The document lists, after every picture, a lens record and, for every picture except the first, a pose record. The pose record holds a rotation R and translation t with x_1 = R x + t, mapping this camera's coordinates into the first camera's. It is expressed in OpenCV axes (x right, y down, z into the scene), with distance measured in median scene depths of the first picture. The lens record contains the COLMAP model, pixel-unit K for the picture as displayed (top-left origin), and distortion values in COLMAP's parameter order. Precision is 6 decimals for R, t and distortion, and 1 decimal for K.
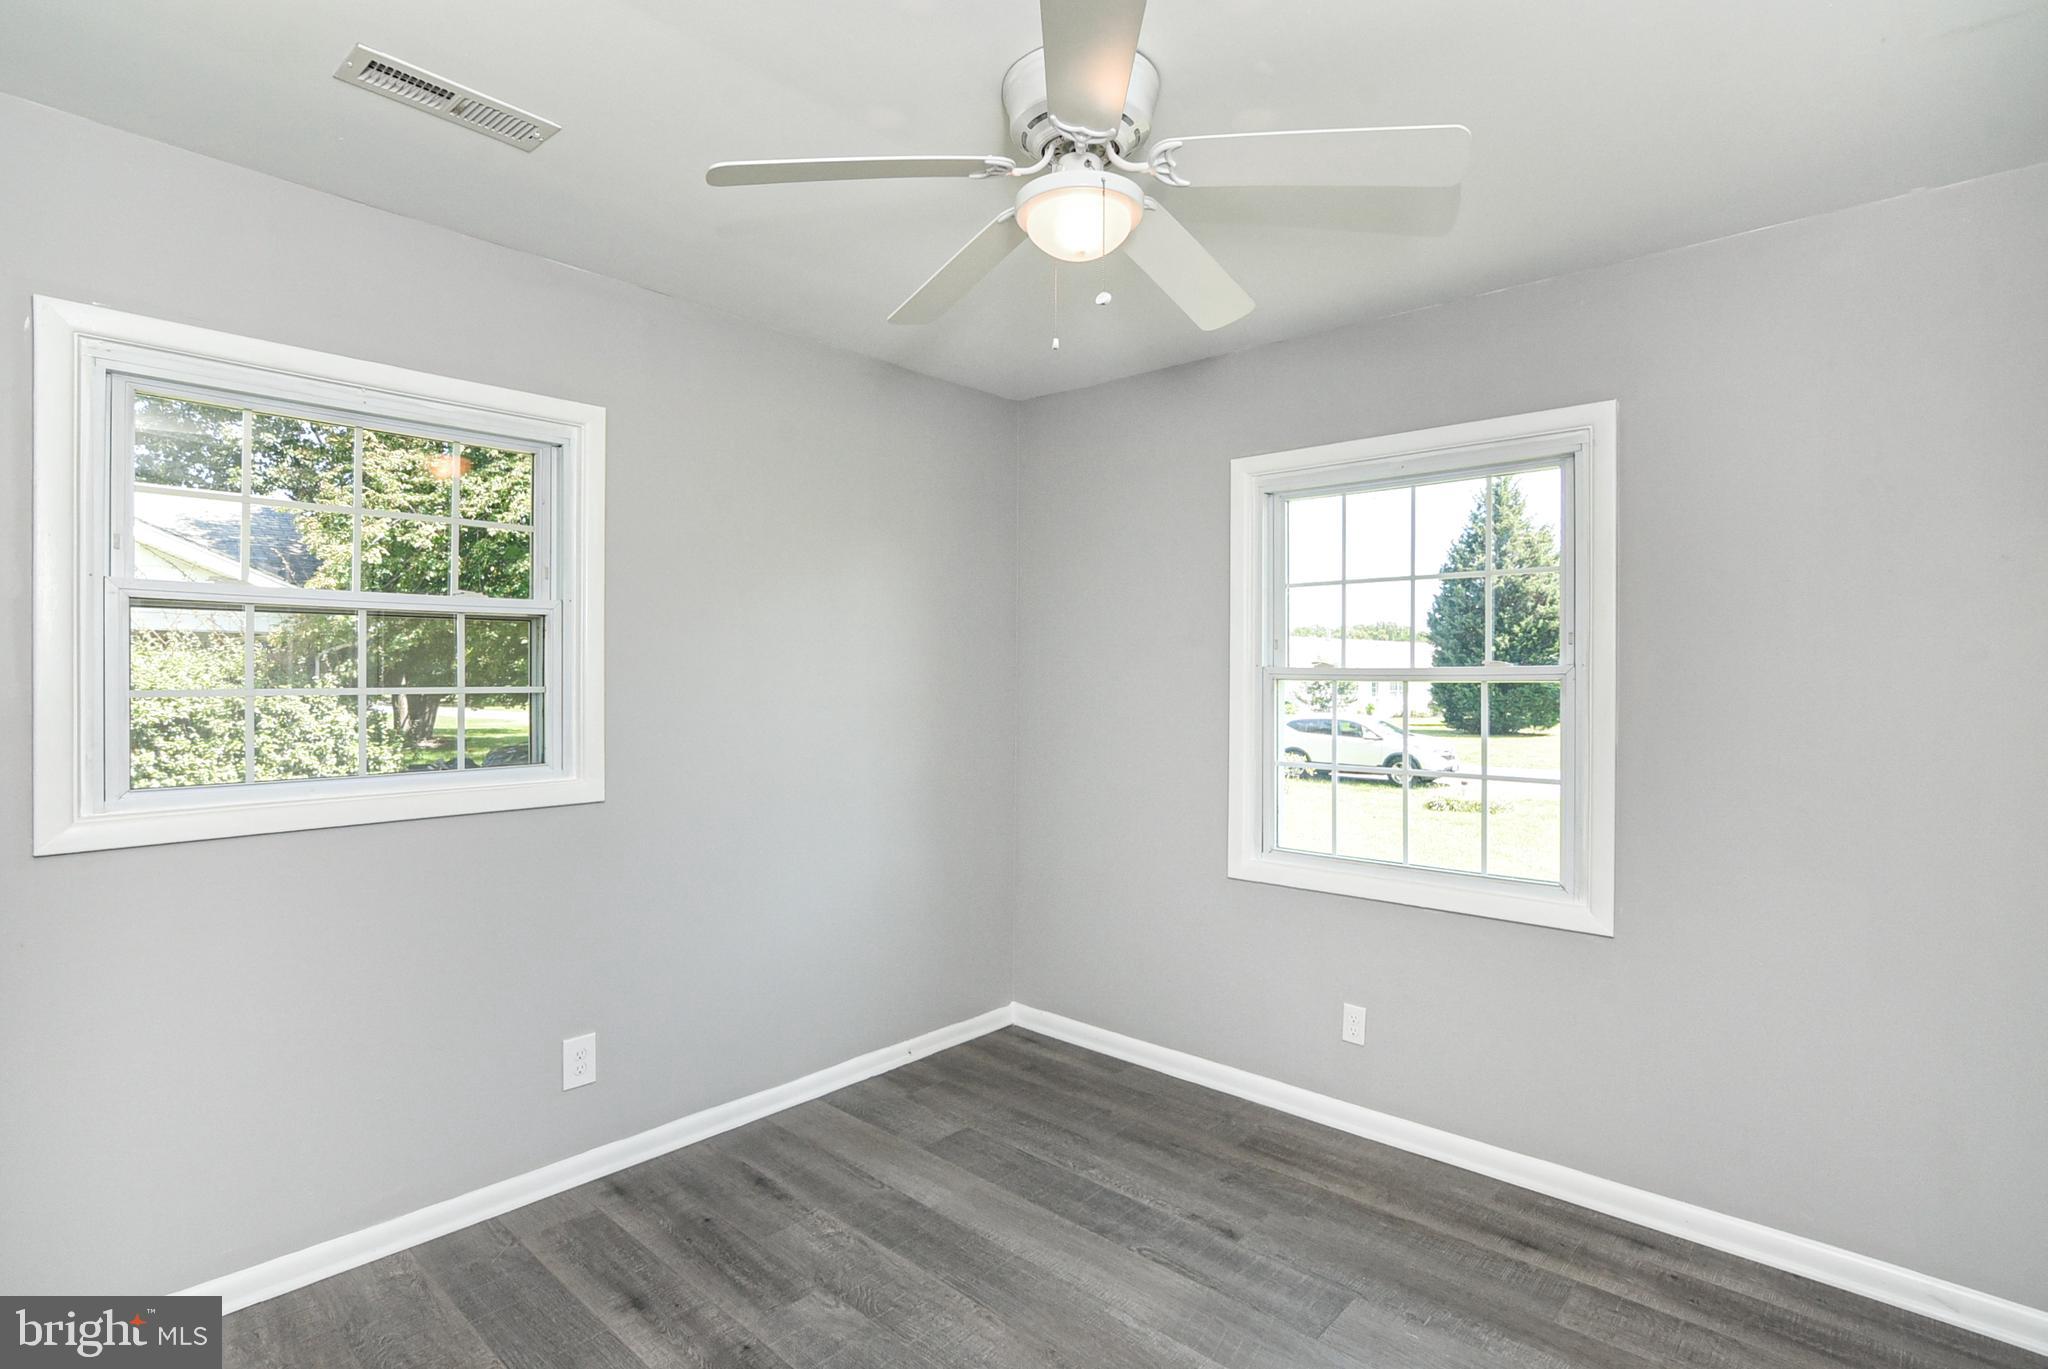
lens RADIAL K [[1016.8, 0, 1007.4], [0, 1016.8, 683.2], [0, 0, 1]] dist [-0.026750, 0.006566]
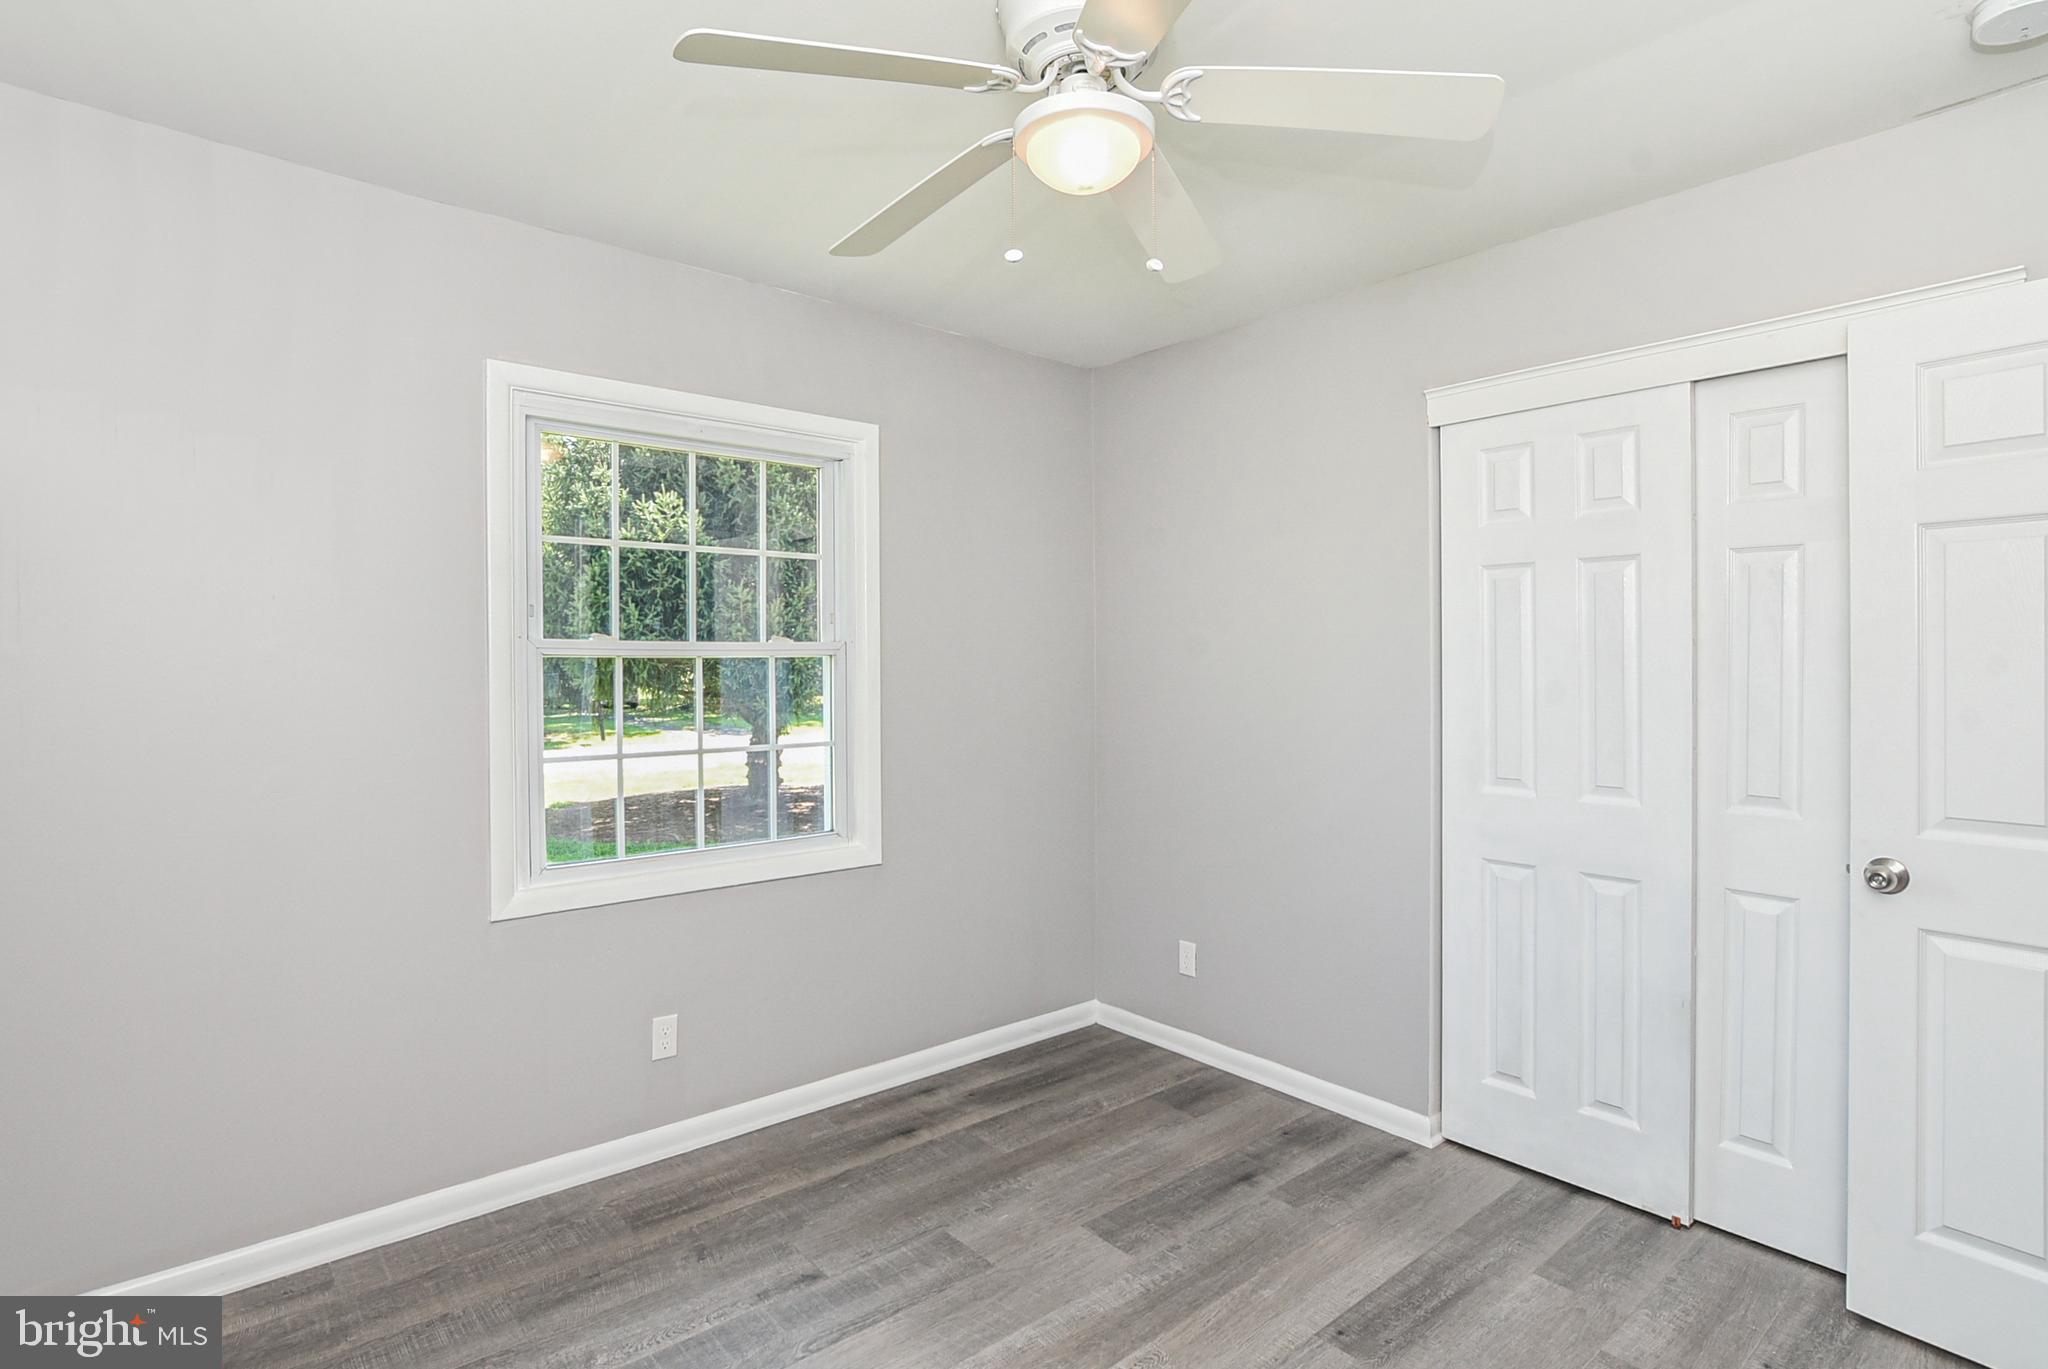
lens RADIAL K [[1035.7, 0, 1027.6], [0, 1035.7, 678.1], [0, 0, 1]] dist [-0.015113, 0.001661]
pose [[0.121952, -0.030309, 0.992073, -0.616342], [0.008837, 0.999527, 0.029450, -0.010125], [-0.992497, 0.005176, 0.122163, 0.661996]]
